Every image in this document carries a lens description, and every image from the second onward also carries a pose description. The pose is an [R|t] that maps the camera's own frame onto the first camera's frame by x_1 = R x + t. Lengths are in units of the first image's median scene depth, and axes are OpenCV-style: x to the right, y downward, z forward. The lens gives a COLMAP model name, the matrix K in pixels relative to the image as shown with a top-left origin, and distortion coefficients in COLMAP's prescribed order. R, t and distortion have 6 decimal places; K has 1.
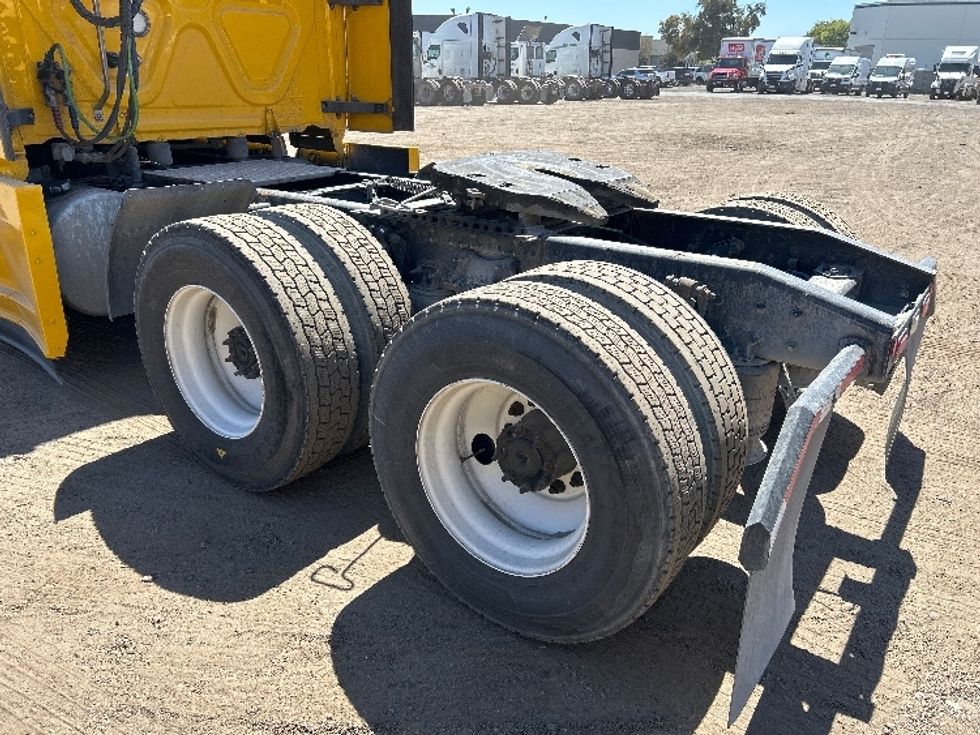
lens RADIAL K [[757.1, 0, 485.6], [0, 757.1, 370.2], [0, 0, 1]] dist [0.067945, -0.069475]
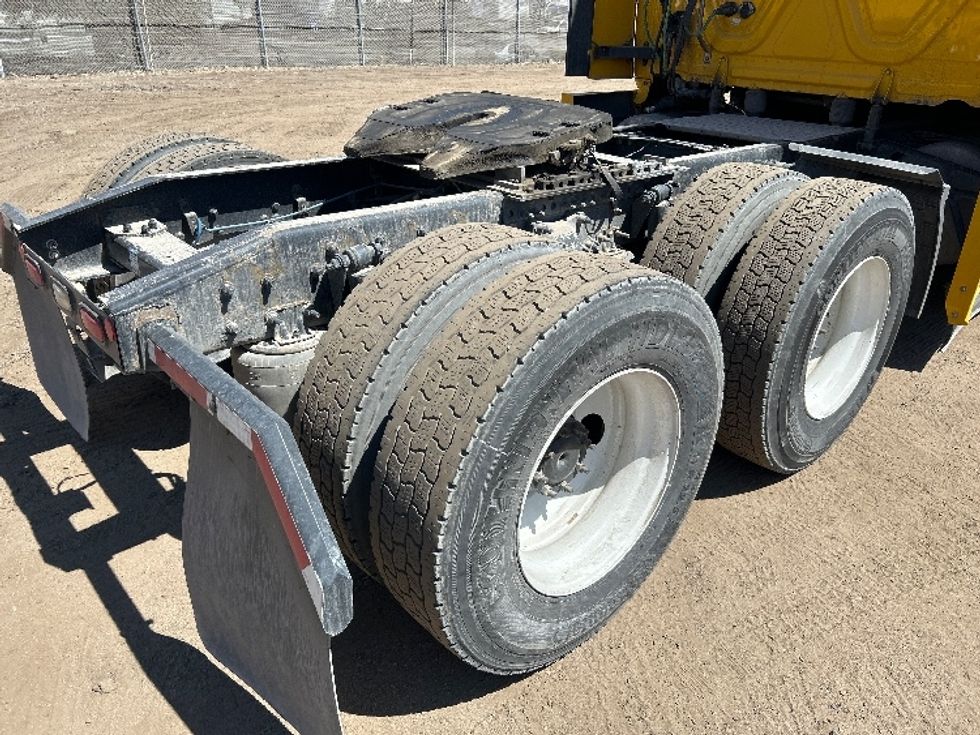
lens RADIAL K [[737.9, 0, 504.8], [0, 737.9, 364.2], [0, 0, 1]] dist [0.076474, -0.097656]
pose [[-0.202441, 0.393120, -0.896925, 0.577469], [-0.394918, 0.805341, 0.442114, -0.253514], [0.896135, 0.443714, -0.007784, 0.705576]]
